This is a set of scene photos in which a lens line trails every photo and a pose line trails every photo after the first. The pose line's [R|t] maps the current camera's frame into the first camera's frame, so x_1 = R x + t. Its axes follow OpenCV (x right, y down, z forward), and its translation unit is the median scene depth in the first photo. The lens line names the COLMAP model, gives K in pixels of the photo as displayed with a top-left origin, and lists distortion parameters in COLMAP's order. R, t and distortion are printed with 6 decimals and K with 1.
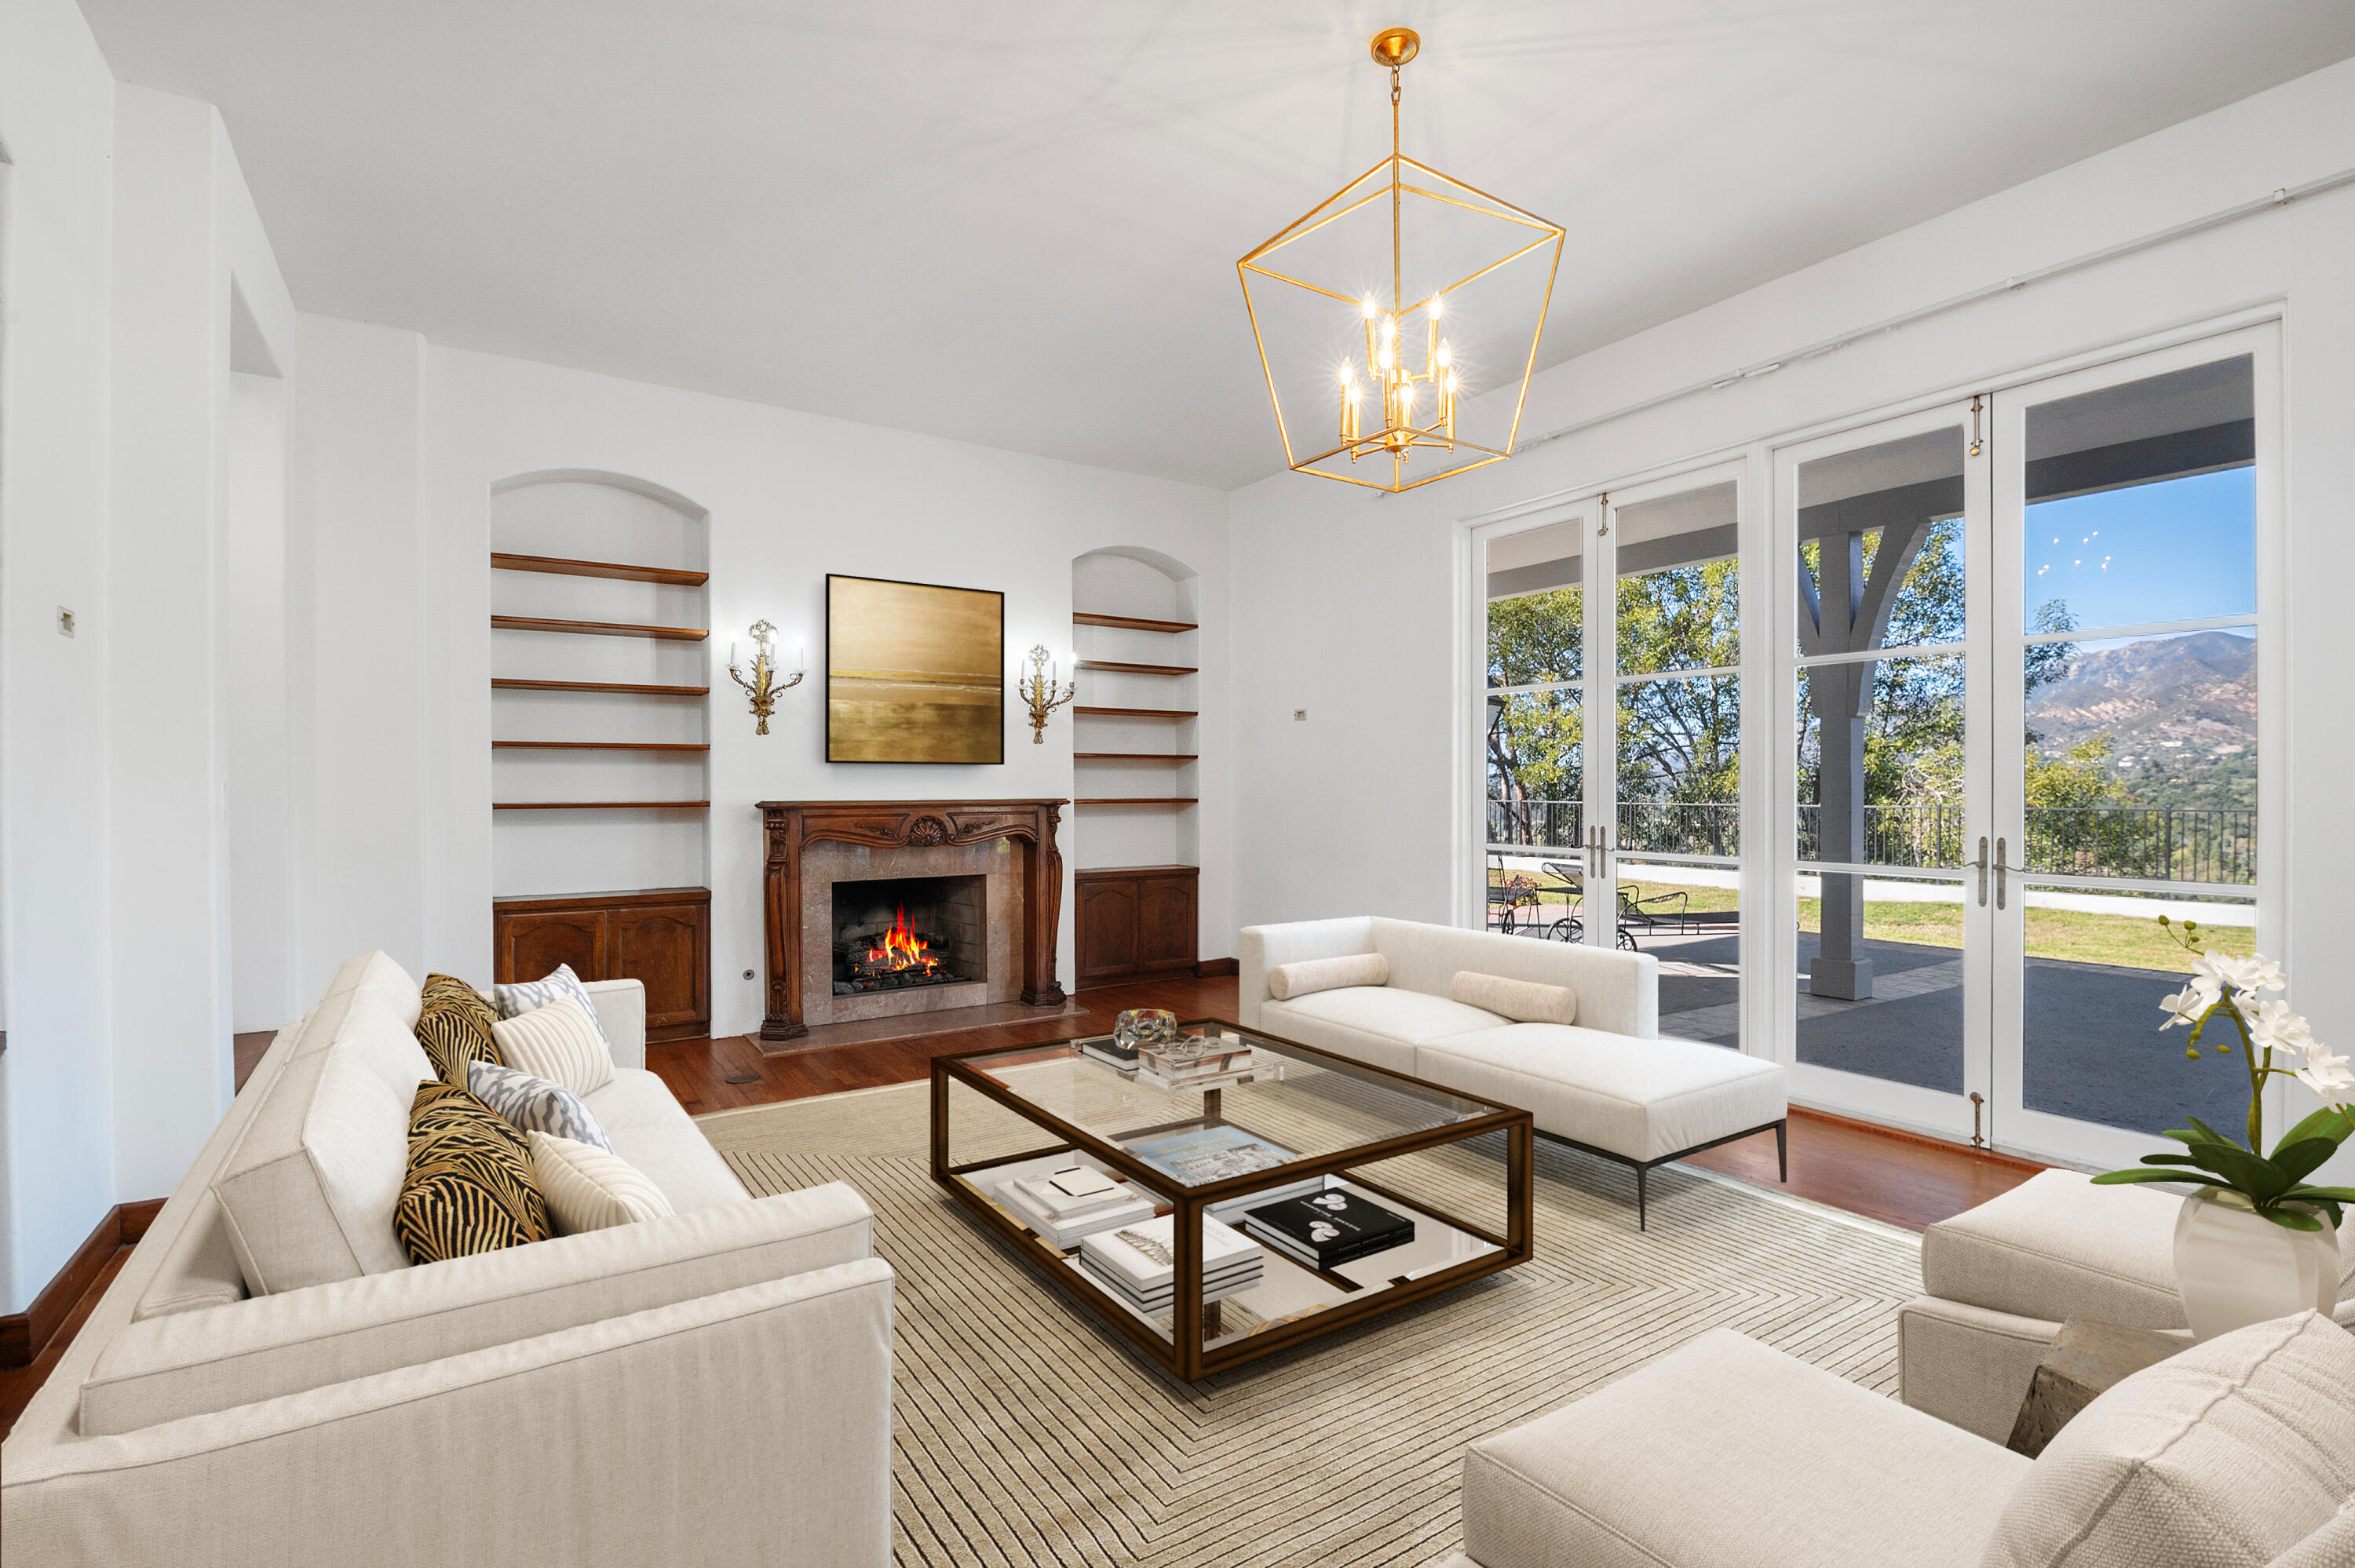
lens RADIAL K [[1107.9, 0, 1178.1], [0, 1107.9, 772.3], [0, 0, 1]] dist [-0.002420, -0.000169]
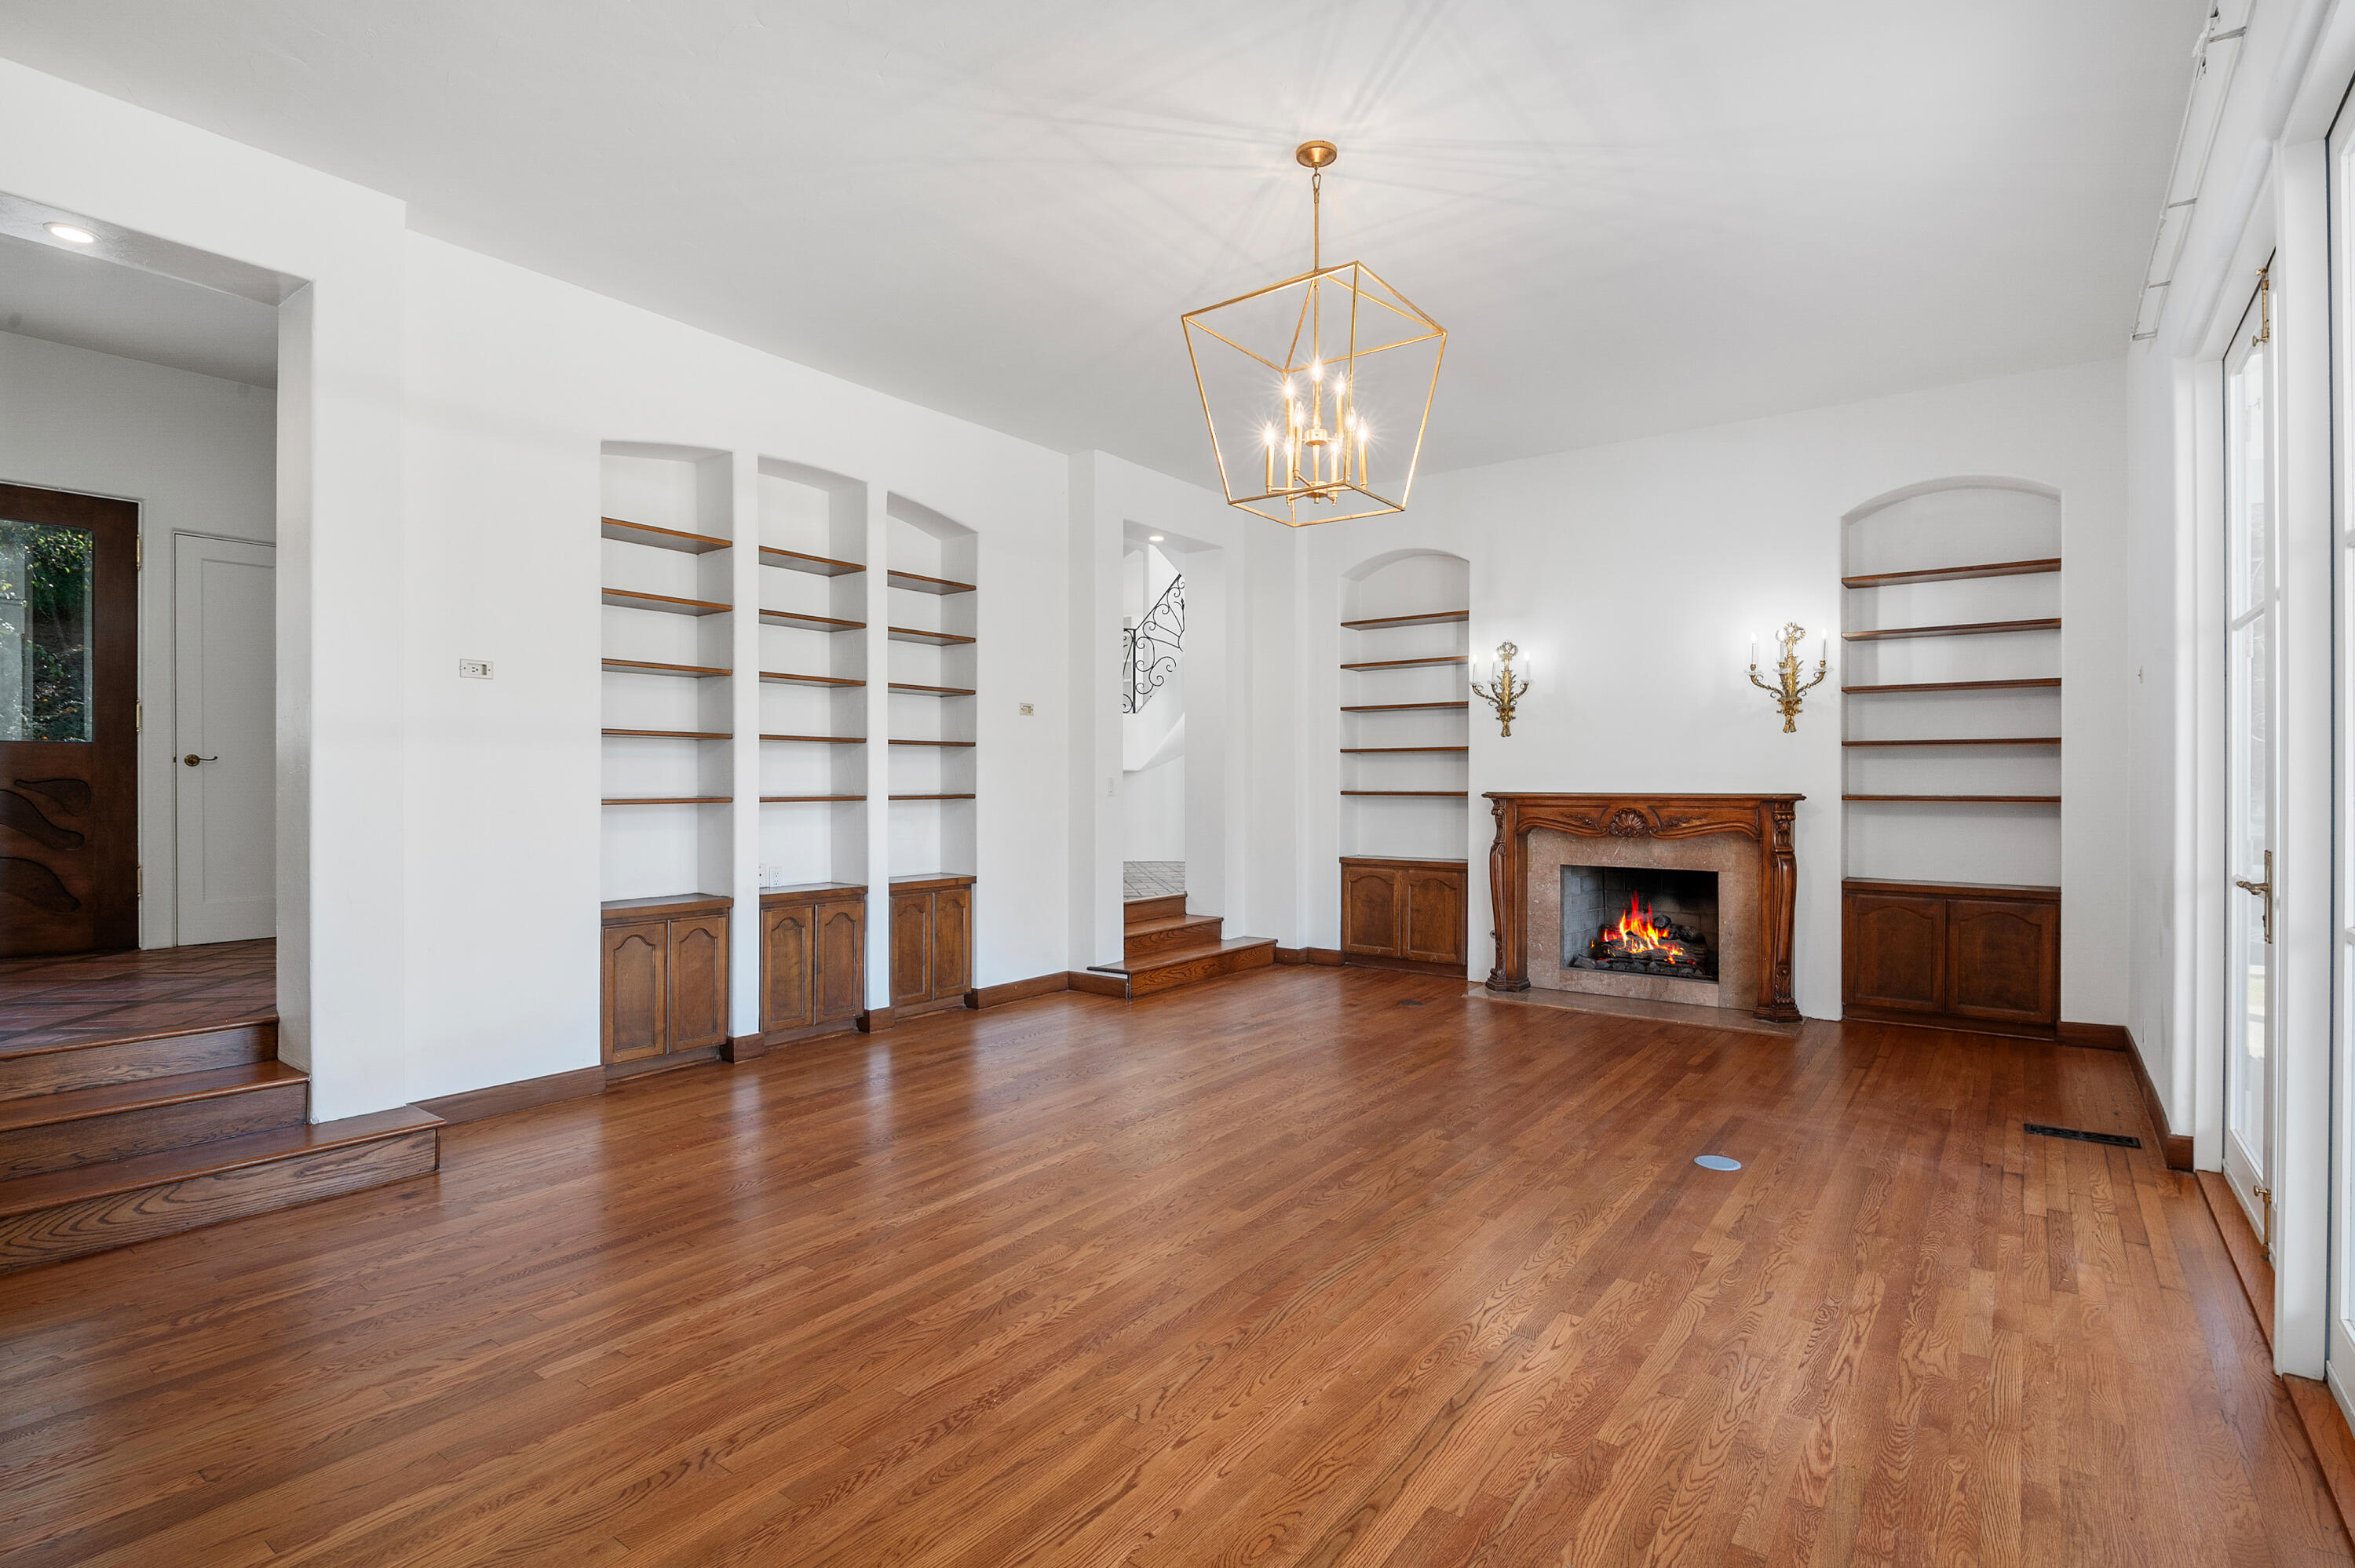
lens RADIAL K [[1166.0, 0, 1170.9], [0, 1166.0, 789.1], [0, 0, 1]] dist [0.003857, 0.000231]
pose [[0.348667, 0.005664, -0.937230, 0.634294], [-0.000877, 0.999983, 0.005717, 0.015557], [0.937246, -0.001172, 0.348666, 0.204975]]
